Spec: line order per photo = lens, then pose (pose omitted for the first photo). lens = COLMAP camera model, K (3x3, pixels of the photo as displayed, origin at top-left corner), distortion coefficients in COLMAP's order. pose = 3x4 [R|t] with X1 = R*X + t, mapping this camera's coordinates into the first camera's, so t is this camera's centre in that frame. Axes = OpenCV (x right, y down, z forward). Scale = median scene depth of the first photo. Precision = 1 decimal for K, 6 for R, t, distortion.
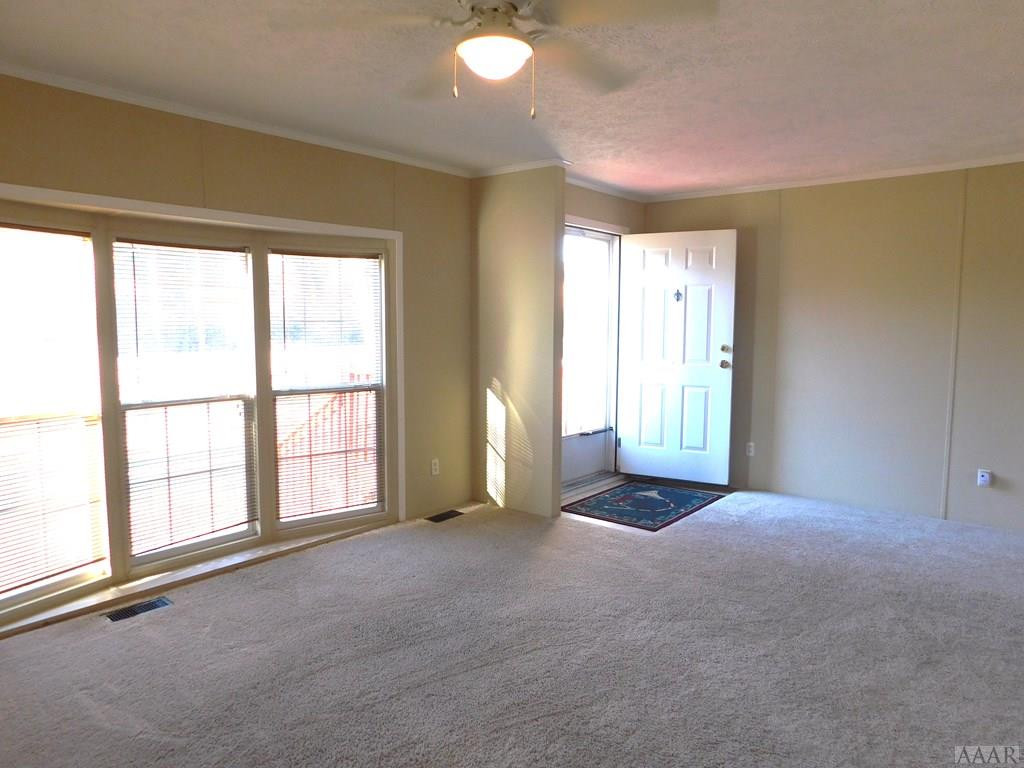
lens RADIAL K [[677.4, 0, 512.0], [0, 677.4, 384.0], [0, 0, 1]] dist [-0.061111, 0.044258]
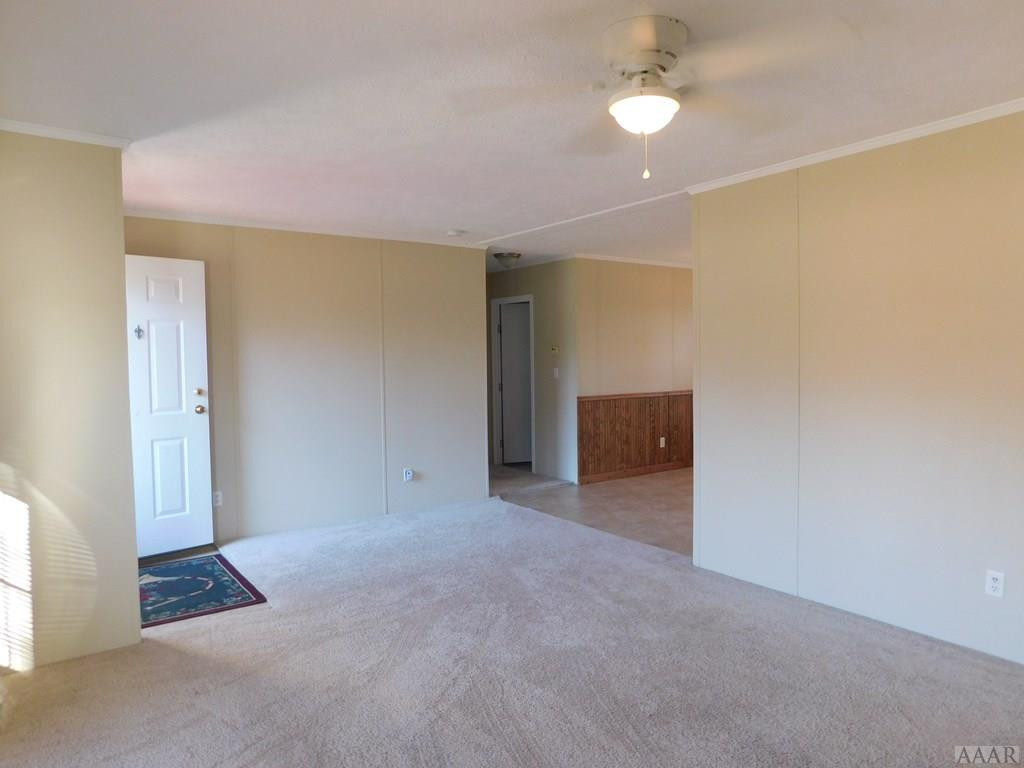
lens RADIAL K [[677.4, 0, 512.0], [0, 677.4, 384.0], [0, 0, 1]] dist [-0.061111, 0.044258]
pose [[0.240846, -0.046855, 0.969432, -0.465783], [0.103258, 0.994402, 0.022409, -0.041931], [-0.965055, 0.094704, 0.244336, 0.393342]]
